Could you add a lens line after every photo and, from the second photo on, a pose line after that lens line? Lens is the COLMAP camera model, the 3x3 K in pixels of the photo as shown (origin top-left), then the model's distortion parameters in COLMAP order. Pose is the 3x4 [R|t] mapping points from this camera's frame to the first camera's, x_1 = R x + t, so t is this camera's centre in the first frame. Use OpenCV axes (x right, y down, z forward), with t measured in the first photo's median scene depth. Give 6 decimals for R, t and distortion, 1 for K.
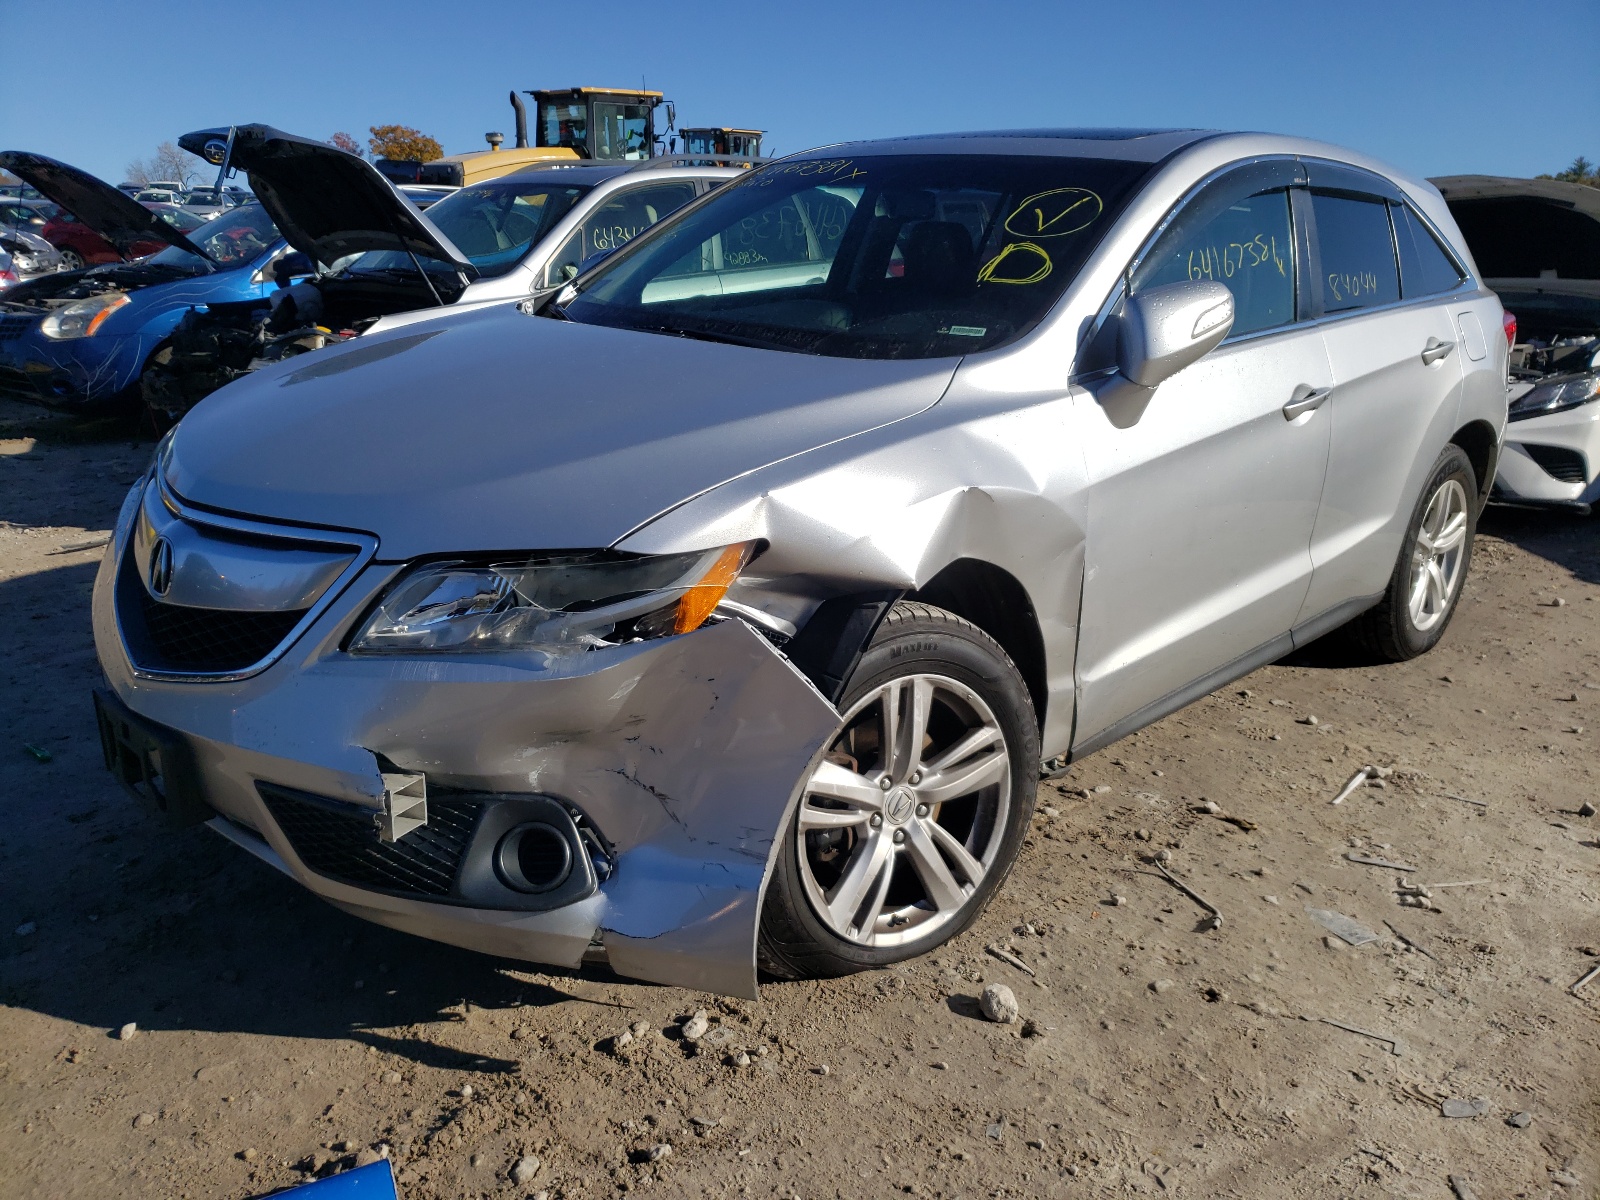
lens RADIAL K [[1264.0, 0, 800.0], [0, 1264.0, 600.0], [0, 0, 1]] dist [-0.009752, 0.047878]
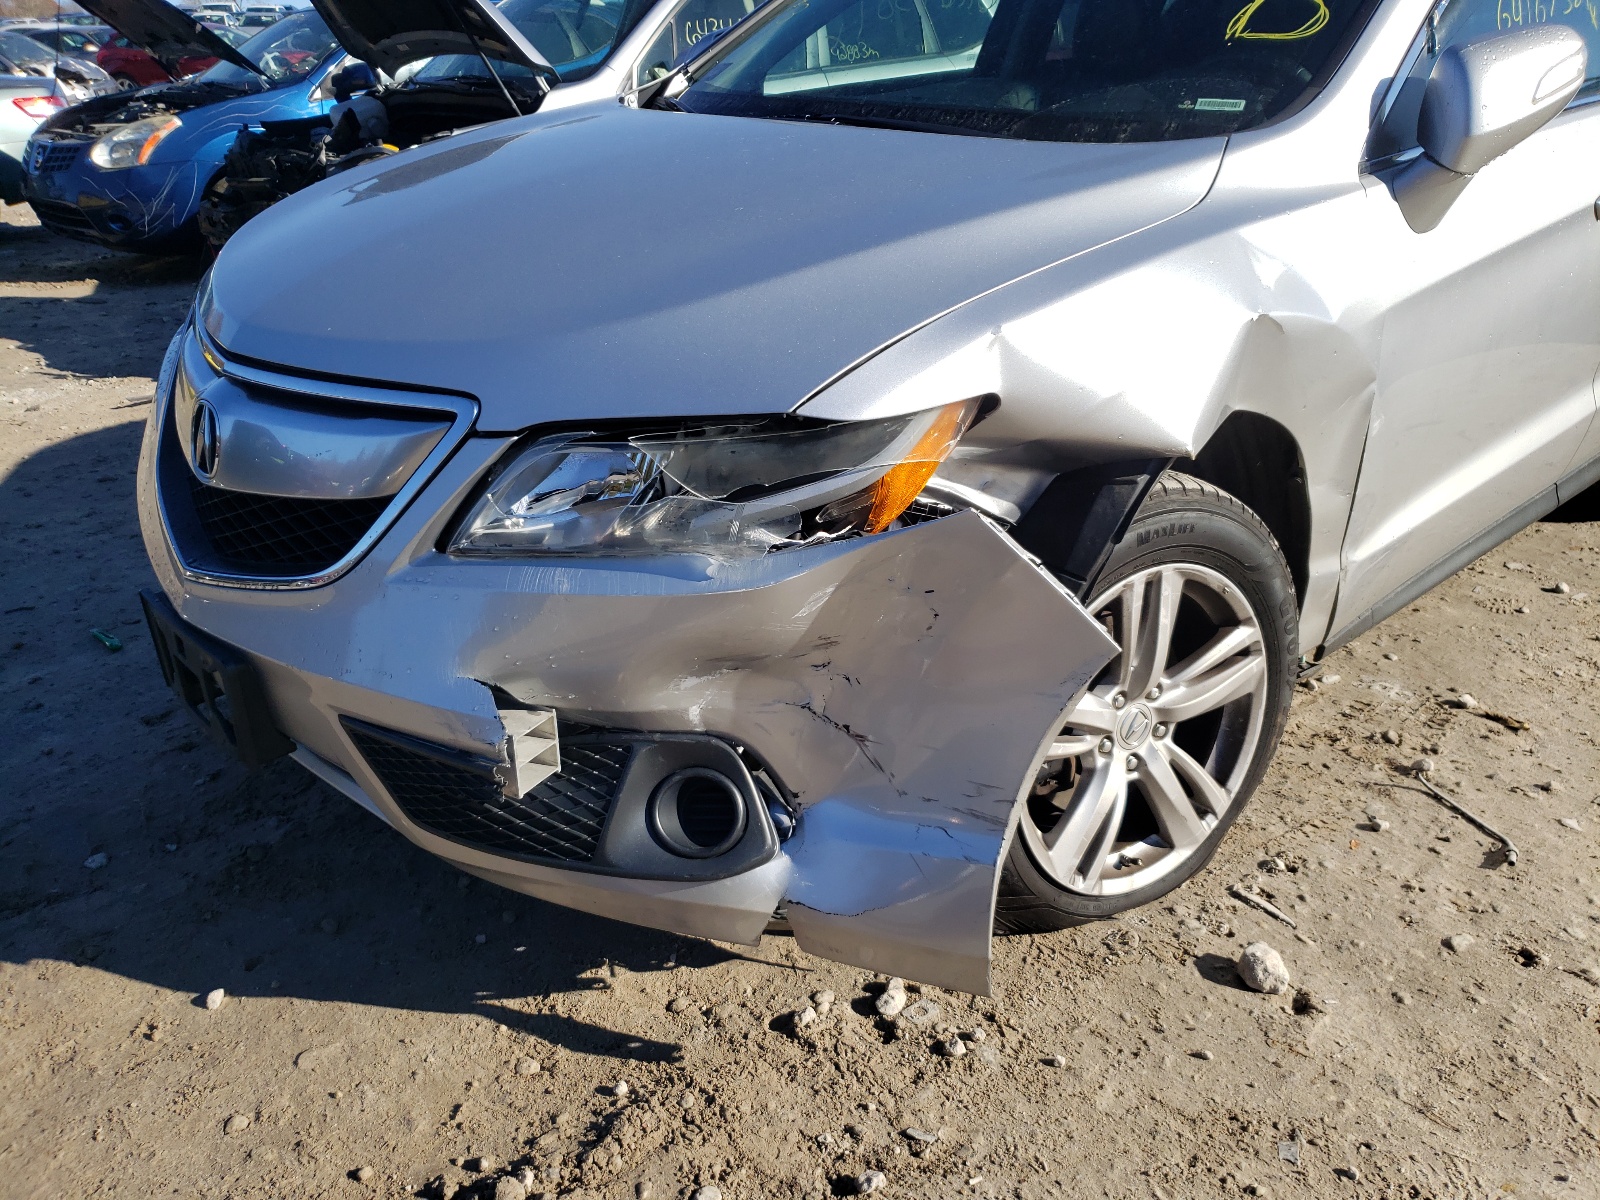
lens RADIAL K [[1181.9, 0, 800.0], [0, 1181.9, 600.0], [0, 0, 1]] dist [0.028546, -0.023852]
pose [[0.998897, -0.007908, -0.046274, -0.102555], [0.014490, 0.989518, 0.143684, -0.028348], [0.044652, -0.144196, 0.988541, 0.272270]]
